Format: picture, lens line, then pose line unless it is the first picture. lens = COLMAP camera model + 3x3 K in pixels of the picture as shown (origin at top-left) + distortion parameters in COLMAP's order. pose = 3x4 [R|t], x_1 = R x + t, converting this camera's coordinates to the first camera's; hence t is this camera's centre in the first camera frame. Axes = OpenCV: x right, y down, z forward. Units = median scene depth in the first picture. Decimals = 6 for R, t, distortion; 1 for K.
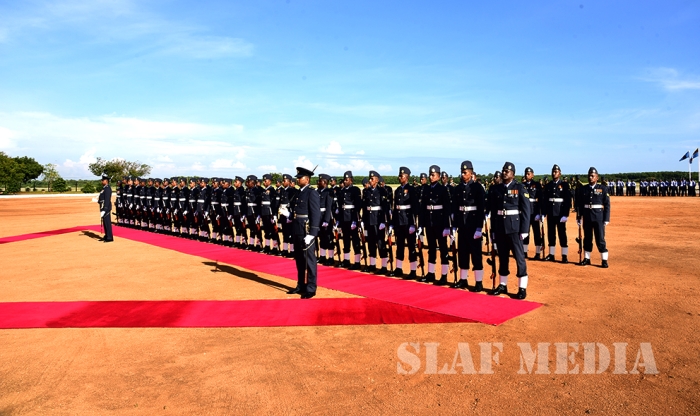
lens RADIAL K [[483.0, 0, 346.2], [0, 483.0, 206.8], [0, 0, 1]] dist [0.069386, 0.002830]
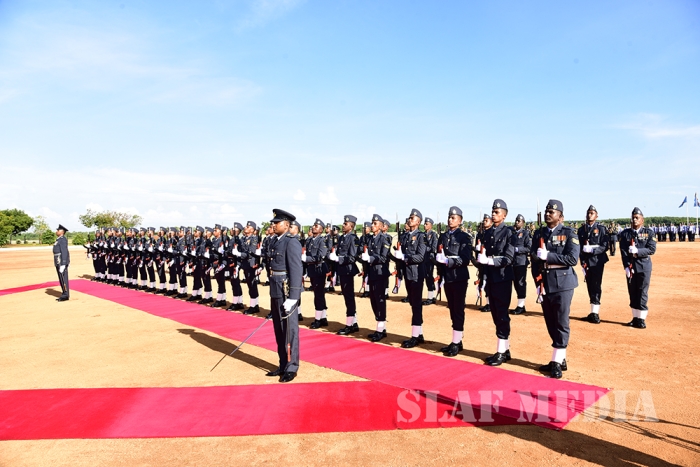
lens RADIAL K [[489.7, 0, 348.1], [0, 489.7, 235.1], [0, 0, 1]] dist [0.001829, 0.000954]
pose [[0.999751, -0.012033, 0.018771, -0.002902], [0.012793, 0.999080, -0.040925, -0.007784], [-0.018261, 0.041155, 0.998986, 0.199641]]
